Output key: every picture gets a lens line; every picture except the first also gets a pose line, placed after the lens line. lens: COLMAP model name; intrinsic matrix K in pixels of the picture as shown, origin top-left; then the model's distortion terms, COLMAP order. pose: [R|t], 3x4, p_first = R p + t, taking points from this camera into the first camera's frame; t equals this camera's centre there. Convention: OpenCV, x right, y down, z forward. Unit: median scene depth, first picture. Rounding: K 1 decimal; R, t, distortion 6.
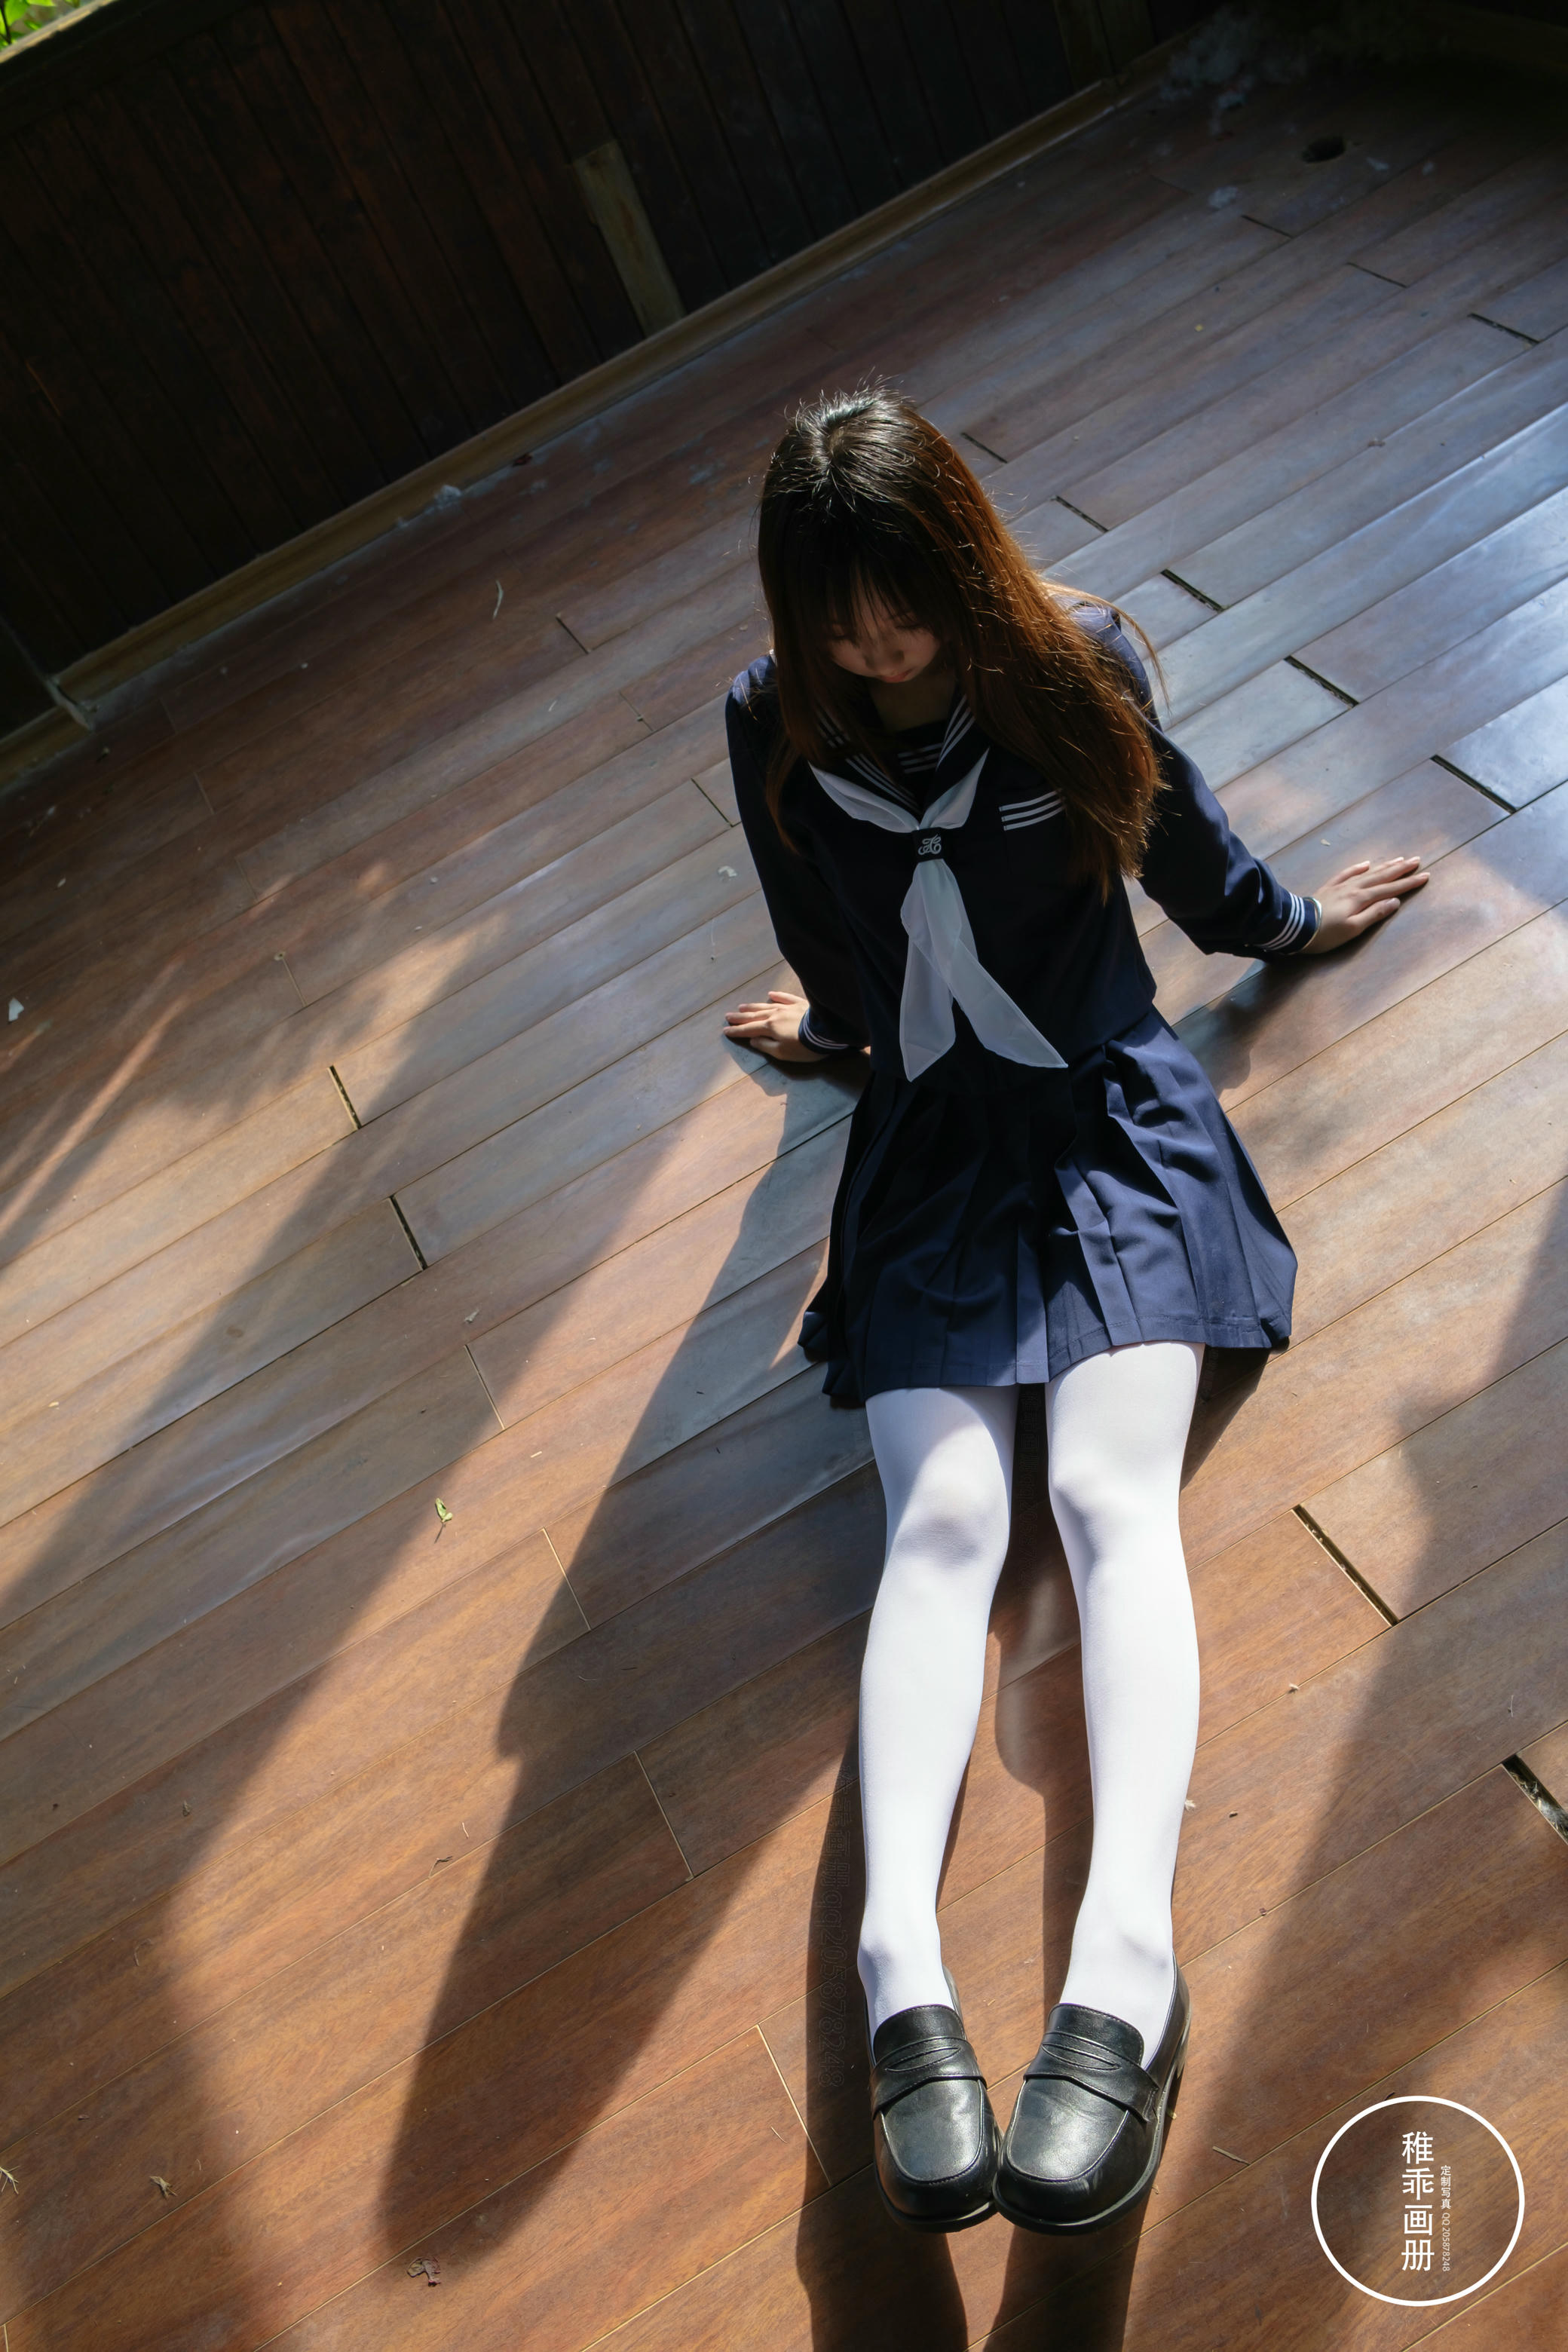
lens RADIAL K [[2221.0, 0, 784.0], [0, 2221.0, 1176.0], [0, 0, 1]] dist [-0.101640, 0.249975]
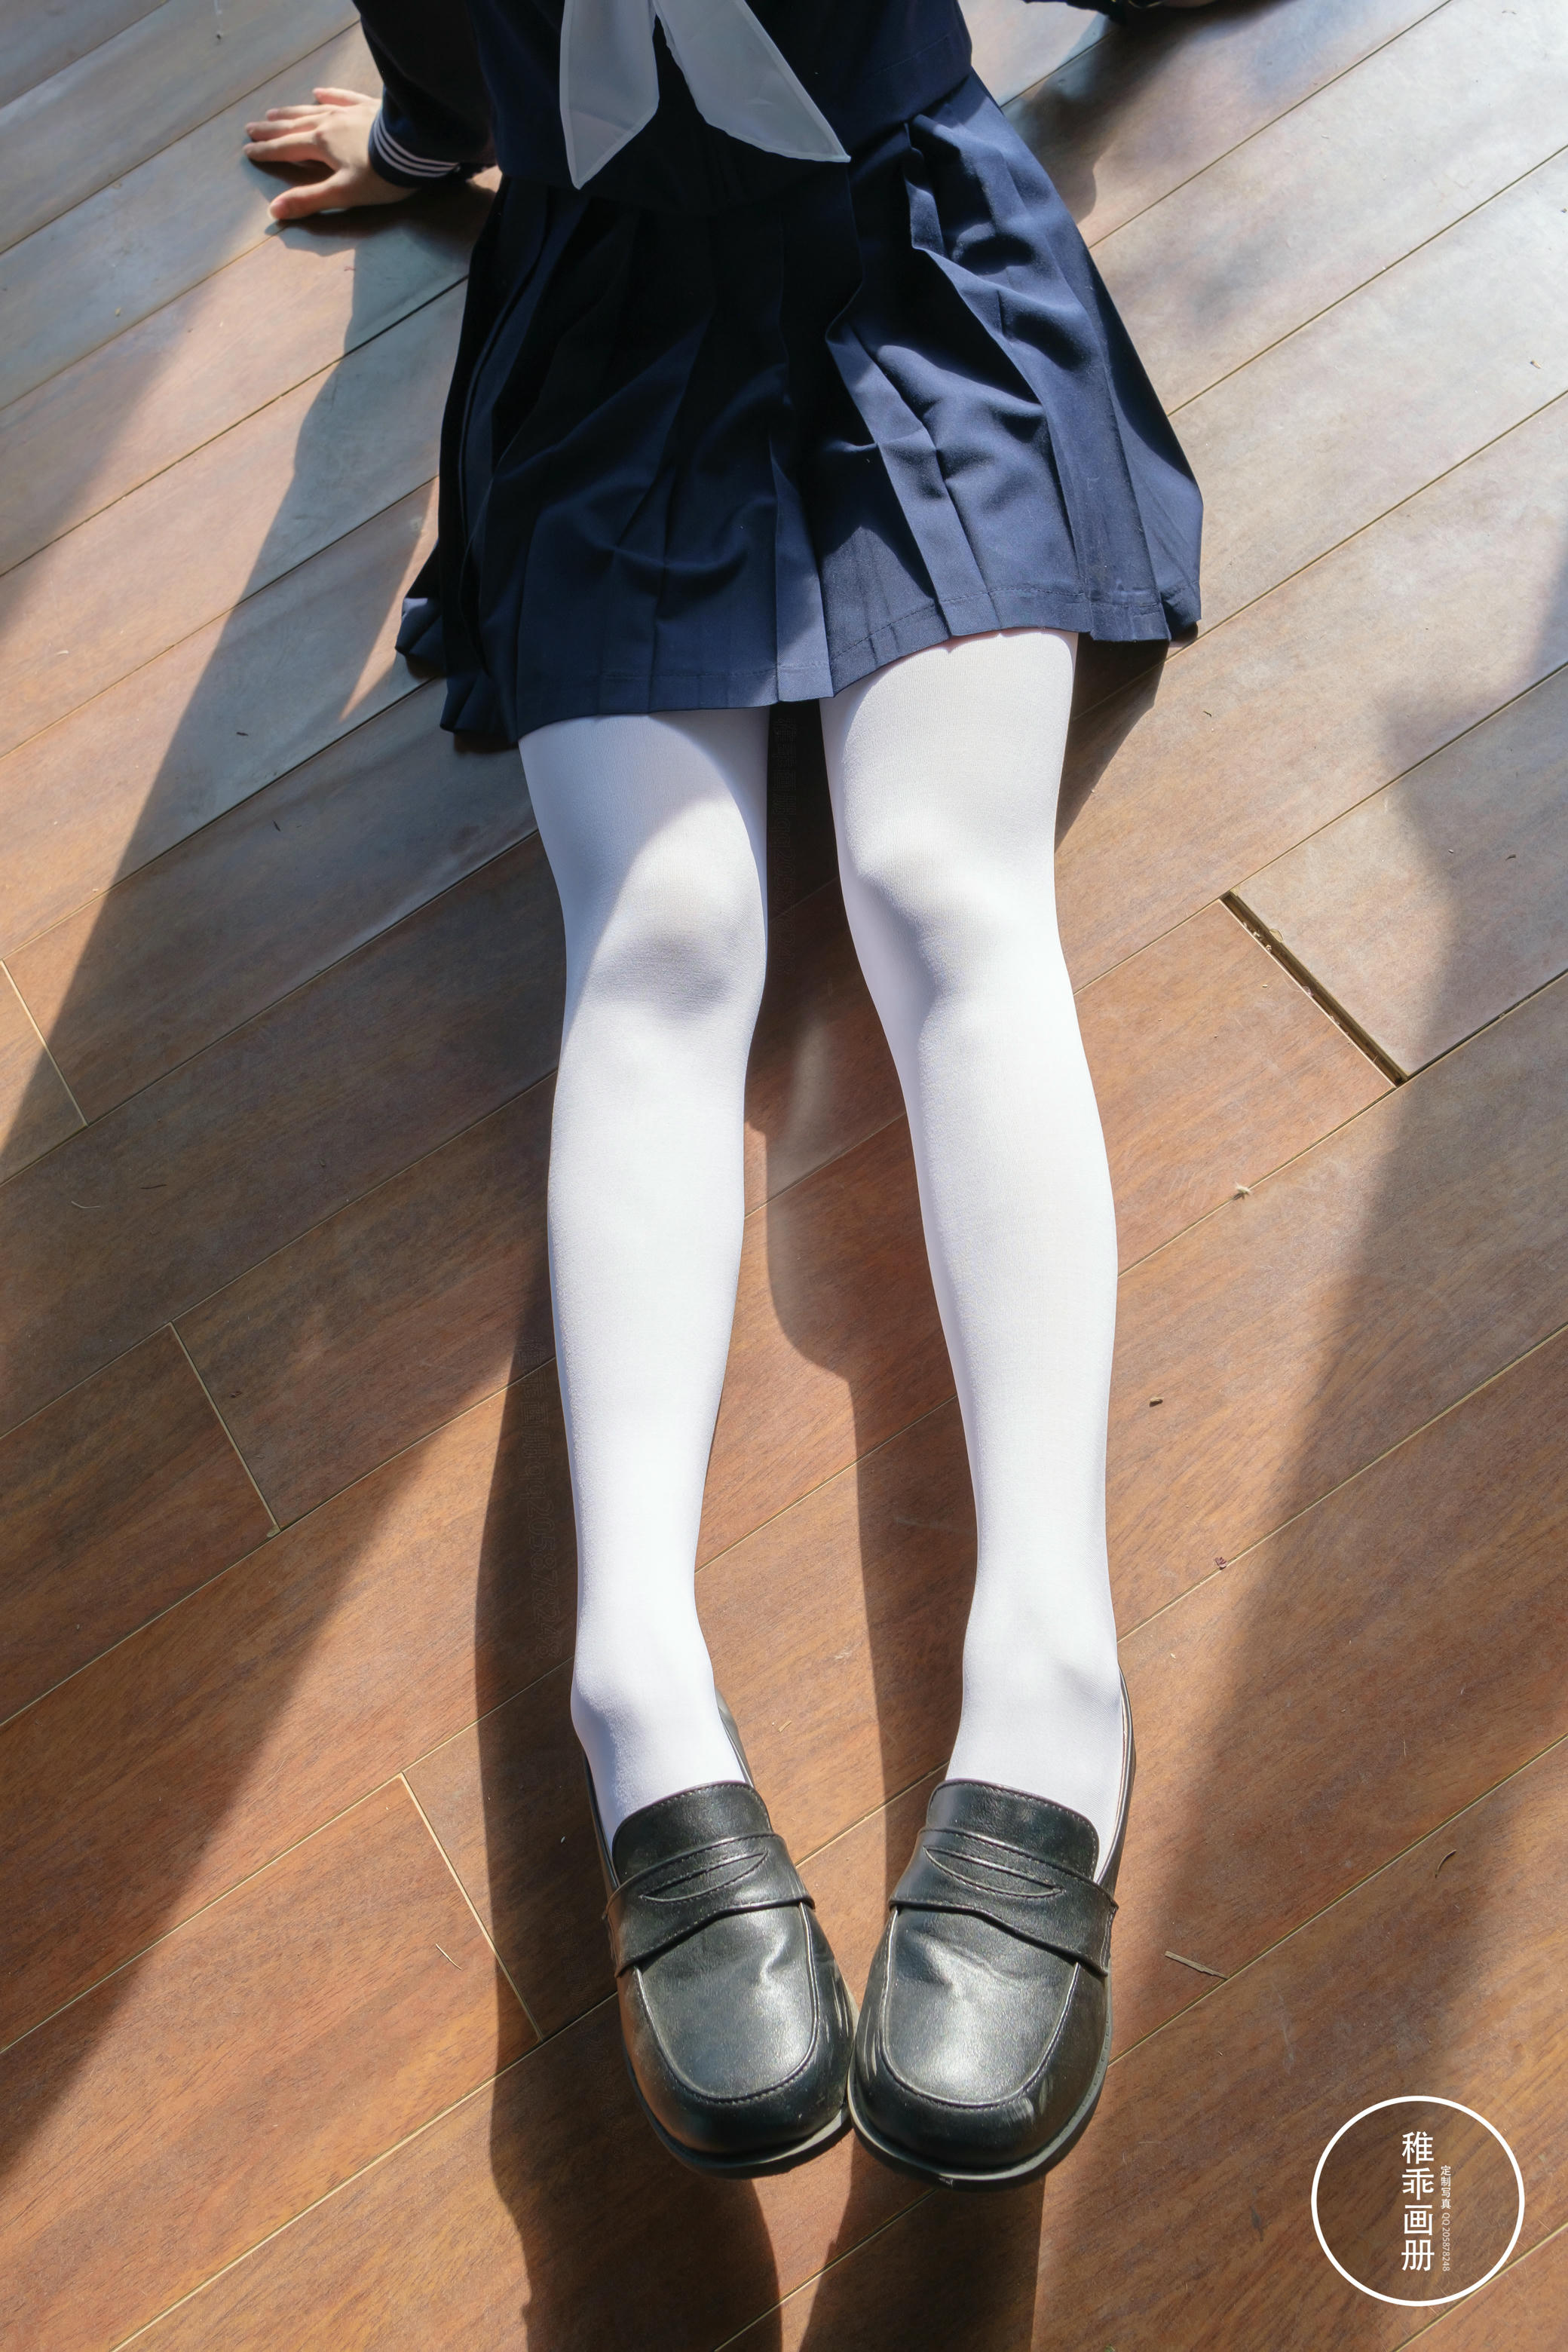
lens RADIAL K [[2765.0, 0, 716.0], [0, 2765.0, 1182.2], [0, 0, 1]] dist [-0.130159, 0.518741]
pose [[0.990589, -0.047058, 0.128525, -0.014626], [0.012123, 0.965512, 0.260077, 0.026126], [-0.136331, -0.256072, 0.956996, 0.273129]]
